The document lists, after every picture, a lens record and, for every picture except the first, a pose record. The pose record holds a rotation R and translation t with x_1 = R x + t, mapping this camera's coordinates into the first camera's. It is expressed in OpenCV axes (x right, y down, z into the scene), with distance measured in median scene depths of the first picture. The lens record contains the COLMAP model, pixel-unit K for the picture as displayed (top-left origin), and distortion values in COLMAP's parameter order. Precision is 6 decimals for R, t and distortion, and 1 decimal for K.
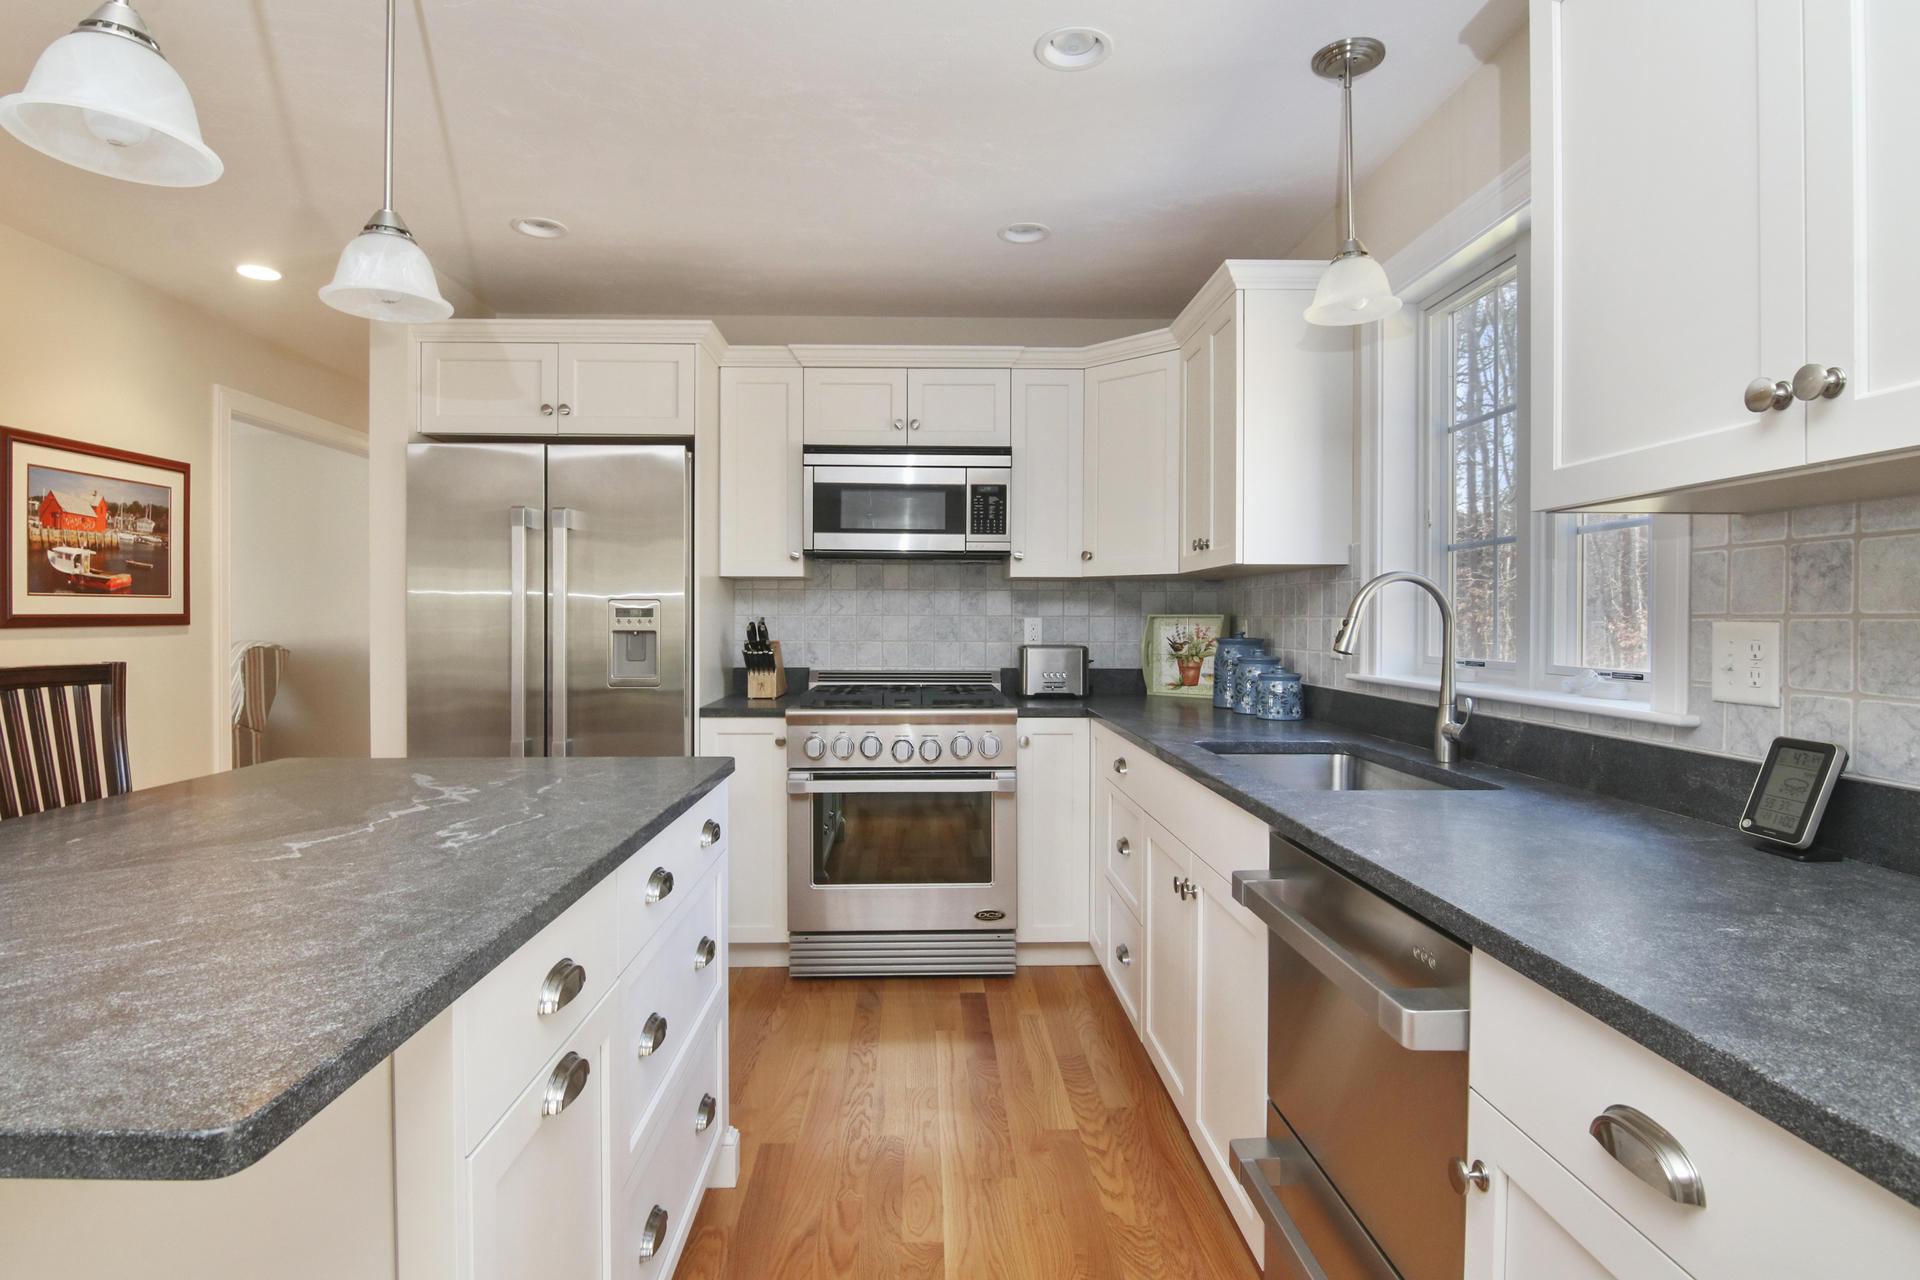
lens RADIAL K [[1000.8, 0, 945.5], [0, 1000.8, 631.8], [0, 0, 1]] dist [0.000543, -0.014195]
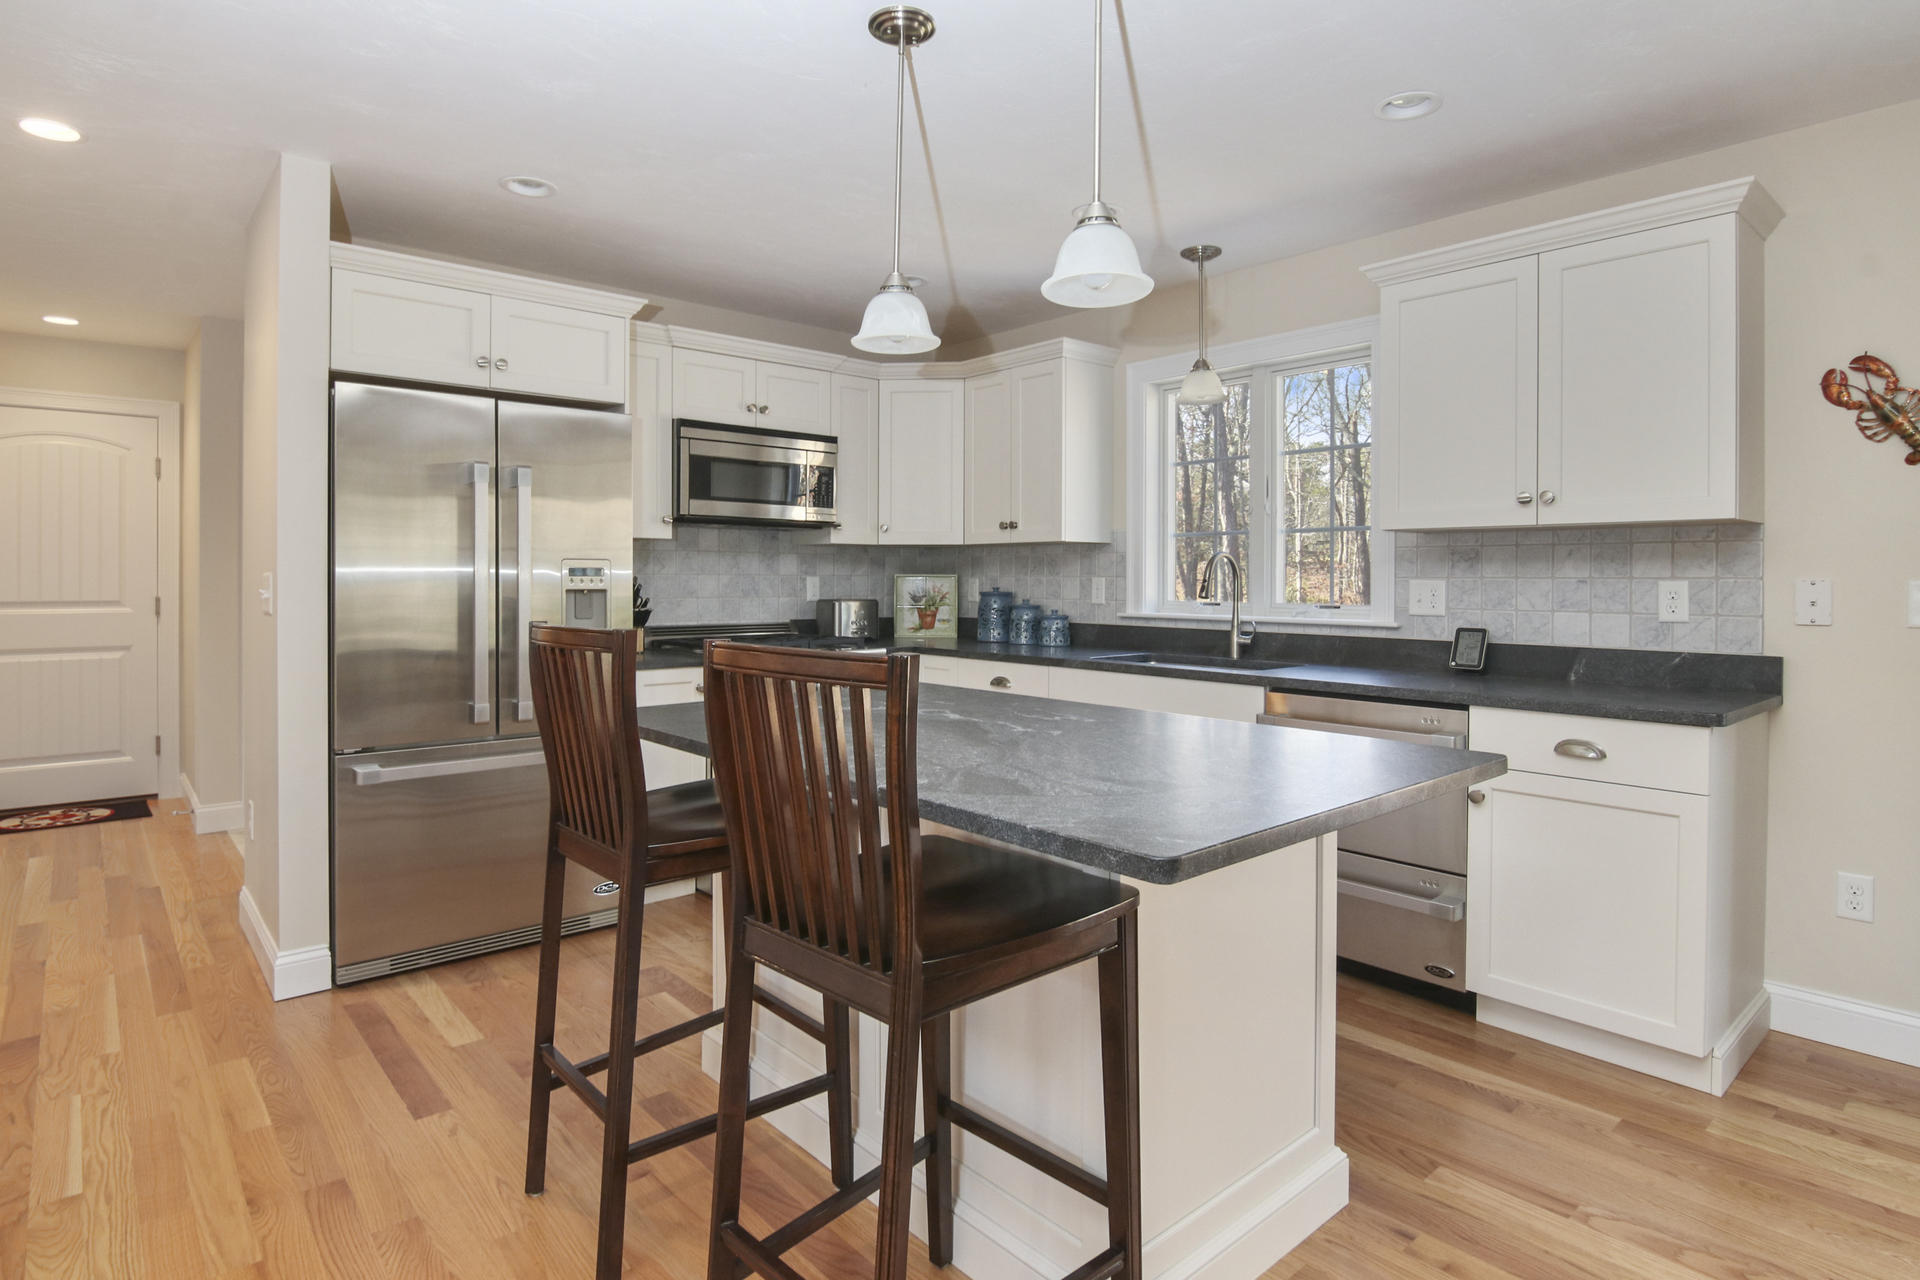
lens RADIAL K [[1000.8, 0, 942.8], [0, 1000.8, 583.7], [0, 0, 1]] dist [0.000543, -0.014195]
pose [[0.772651, -0.002983, 0.634824, -0.683849], [0.006858, 0.999970, -0.003648, -0.000387], [-0.634794, 0.007172, 0.772648, -0.030868]]
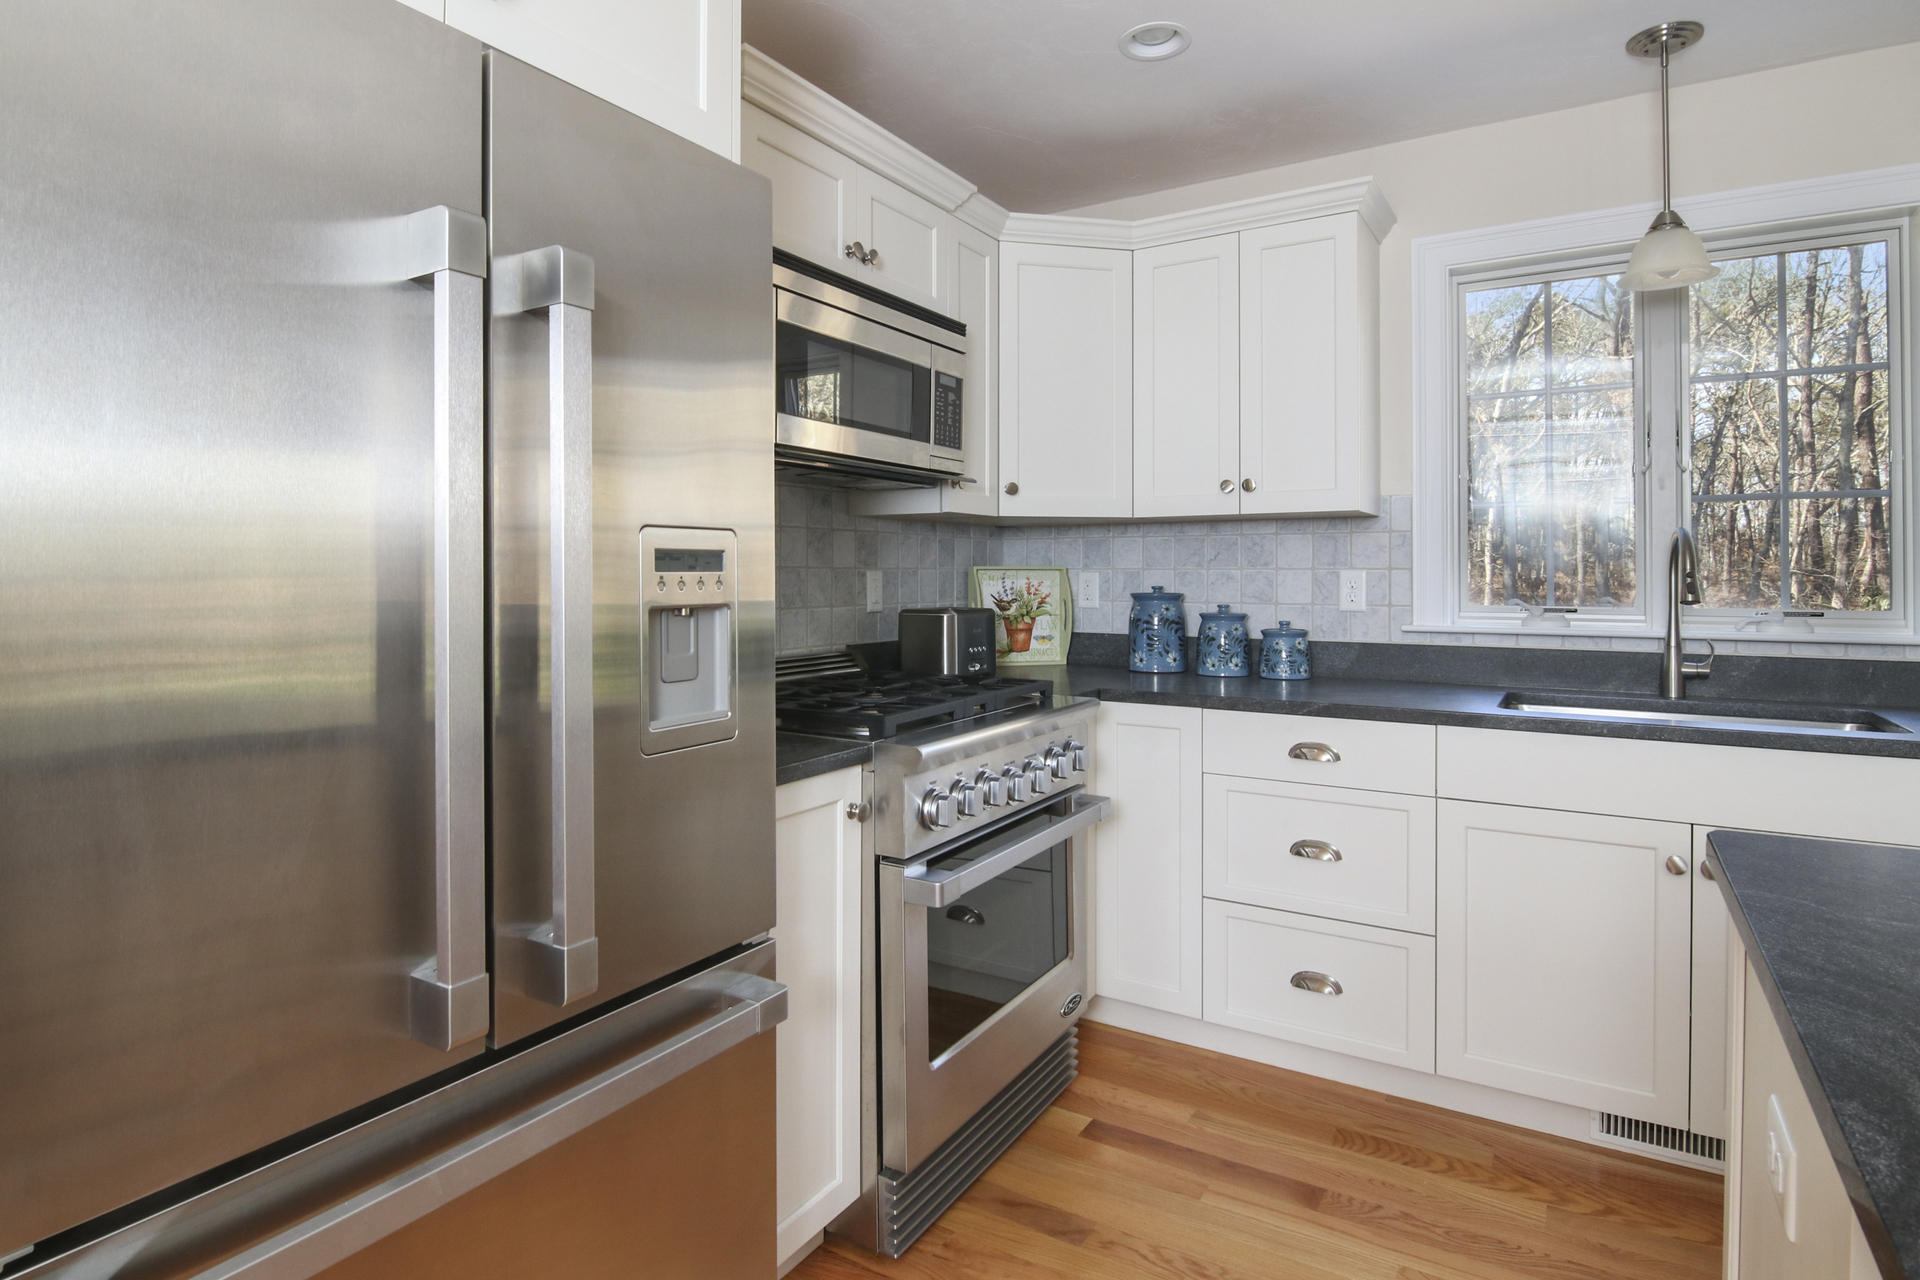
lens RADIAL K [[1000.8, 0, 944.9], [0, 1000.8, 579.1], [0, 0, 1]] dist [0.000543, -0.014195]
pose [[0.553480, -0.008683, 0.832817, -0.584780], [0.012638, 0.999918, 0.002026, -0.011044], [-0.832766, 0.009404, 0.553545, 0.701345]]
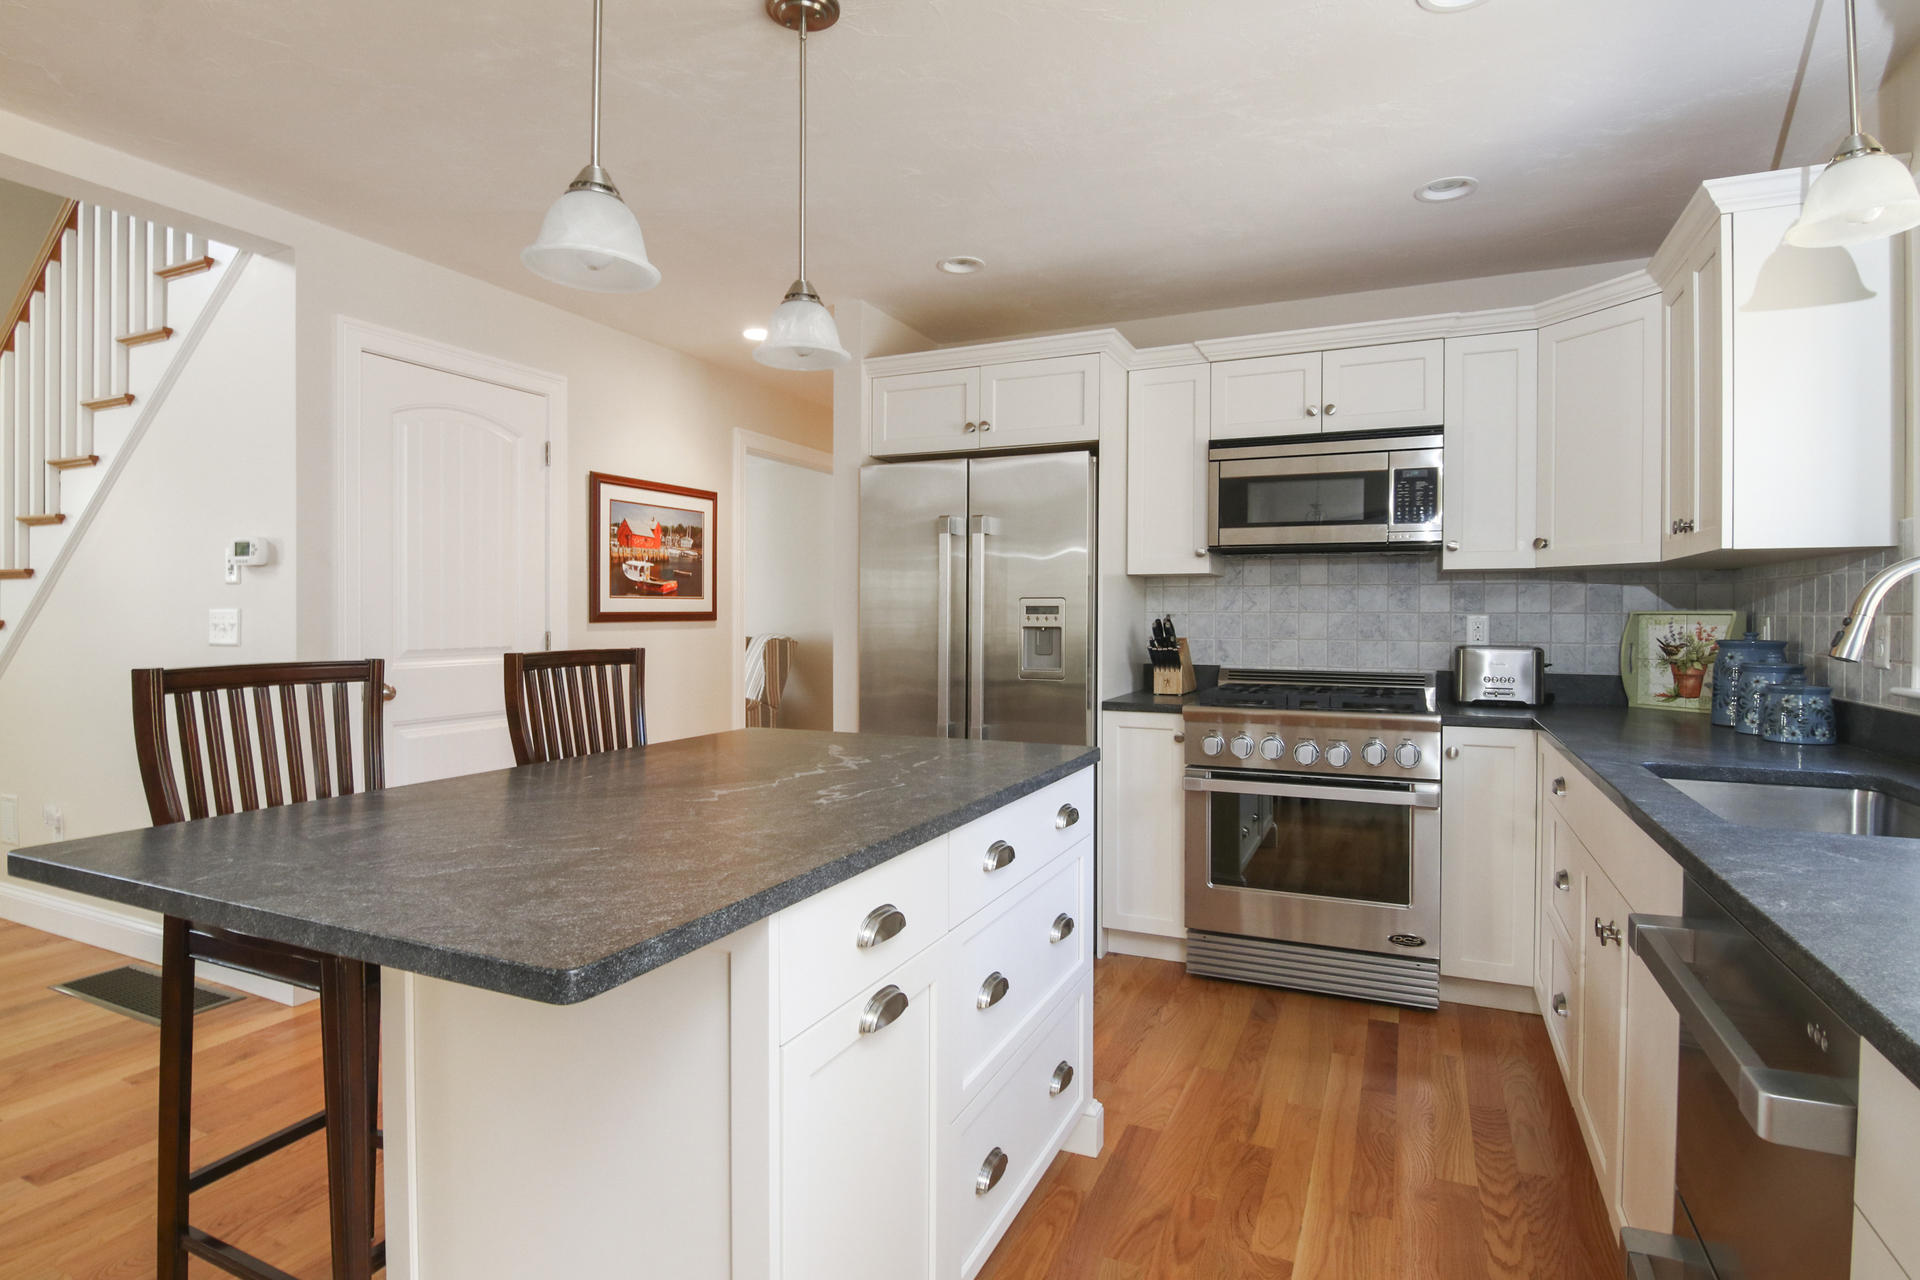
lens RADIAL K [[1000.8, 0, 939.5], [0, 1000.8, 627.0], [0, 0, 1]] dist [0.000543, -0.014195]
pose [[0.895732, 0.005793, -0.444556, 0.067367], [-0.006605, 0.999978, -0.000277, 0.000215], [0.444545, 0.003184, 0.895751, -0.009426]]
